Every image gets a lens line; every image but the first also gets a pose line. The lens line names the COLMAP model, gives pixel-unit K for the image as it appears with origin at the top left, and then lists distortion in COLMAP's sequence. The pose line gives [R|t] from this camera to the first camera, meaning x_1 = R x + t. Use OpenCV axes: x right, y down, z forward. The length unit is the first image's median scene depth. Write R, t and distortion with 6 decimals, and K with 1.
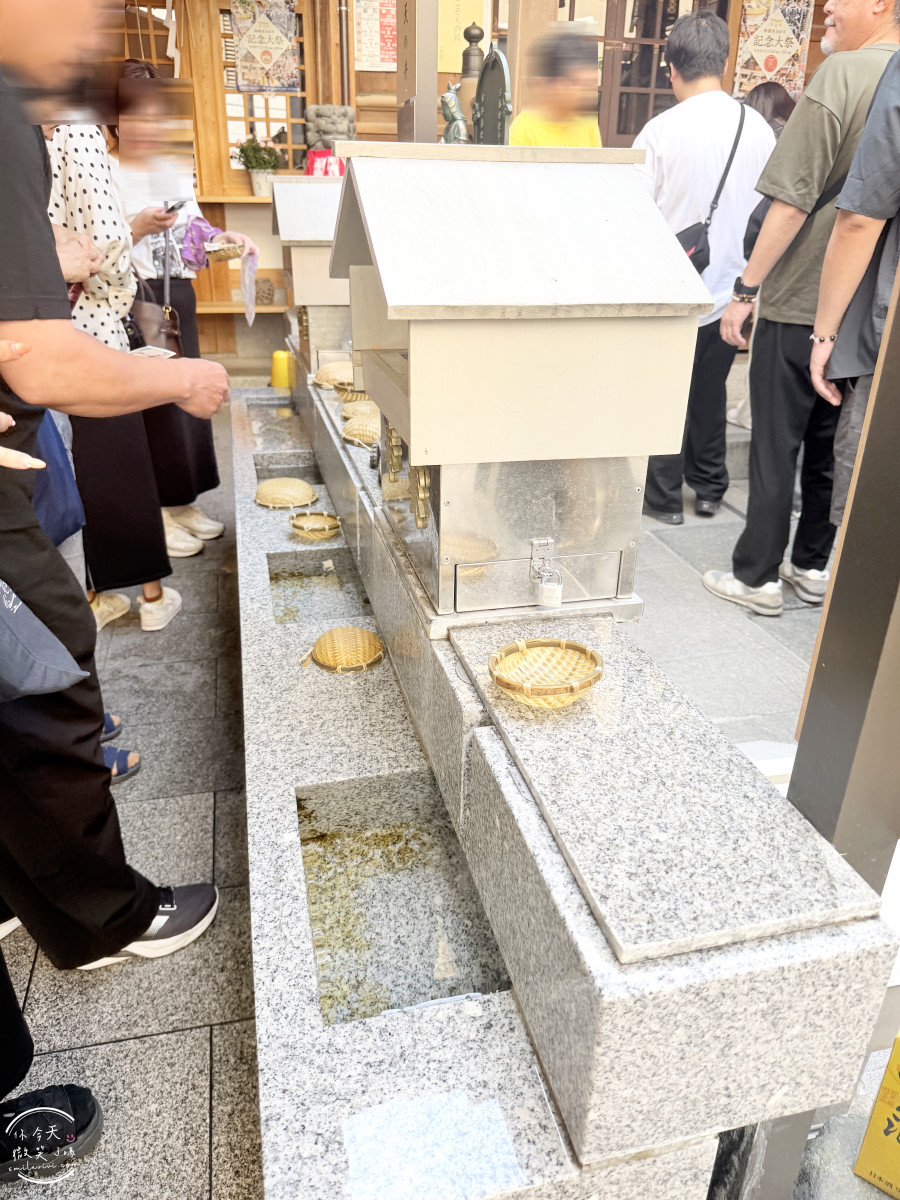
lens RADIAL K [[862.2, 0, 444.8], [0, 862.2, 597.3], [0, 0, 1]] dist [-0.002825, -0.010945]
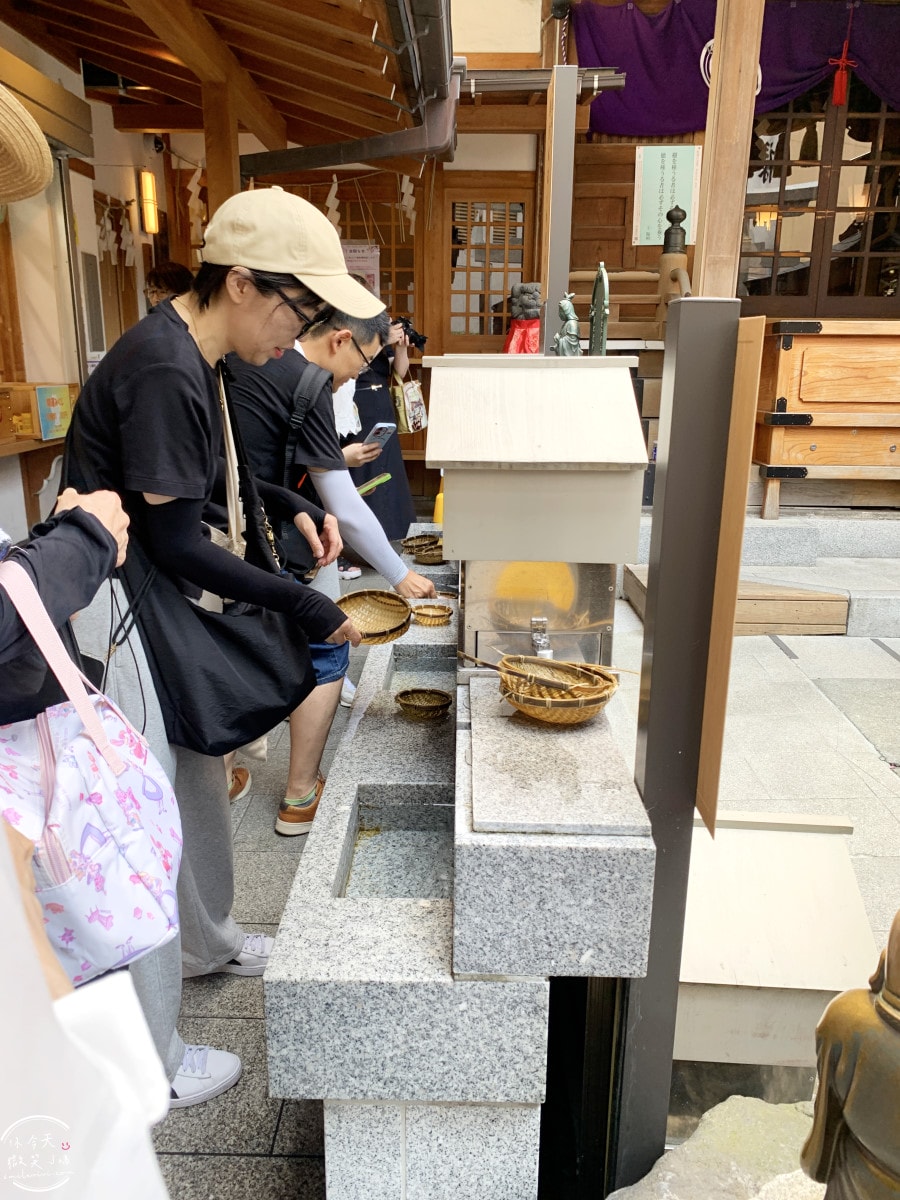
lens RADIAL K [[924.0, 0, 439.4], [0, 924.0, 594.2], [0, 0, 1]] dist [0.012257, -0.004018]
pose [[0.966629, 0.056879, -0.249785, 0.514608], [-0.099452, 0.981885, -0.161278, 0.238171], [0.236087, 0.180738, 0.954776, -0.776411]]
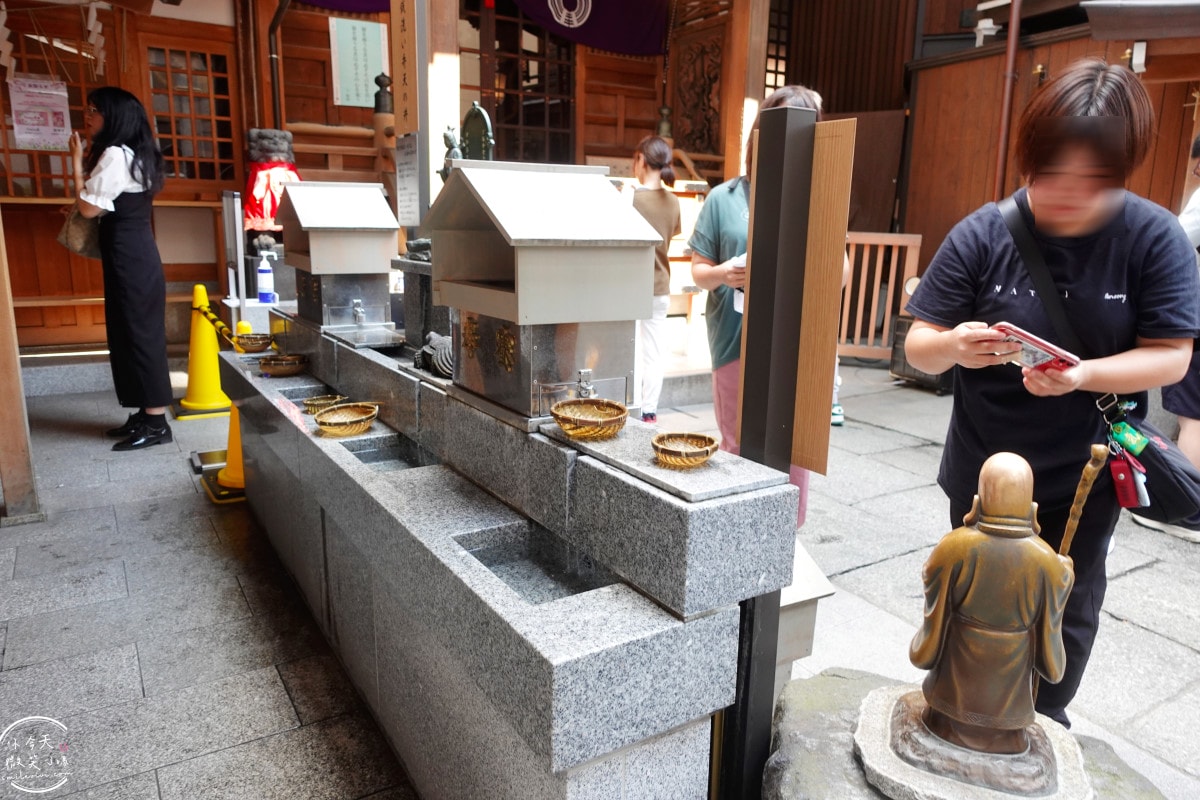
lens RADIAL K [[829.3, 0, 596.9], [0, 829.3, 399.0], [0, 0, 1]] dist [0.003940, -0.000112]
pose [[0.948660, -0.066193, 0.309295, -0.607536], [0.129154, 0.973687, -0.187756, 0.483737], [-0.288728, 0.218063, 0.932247, -0.895371]]
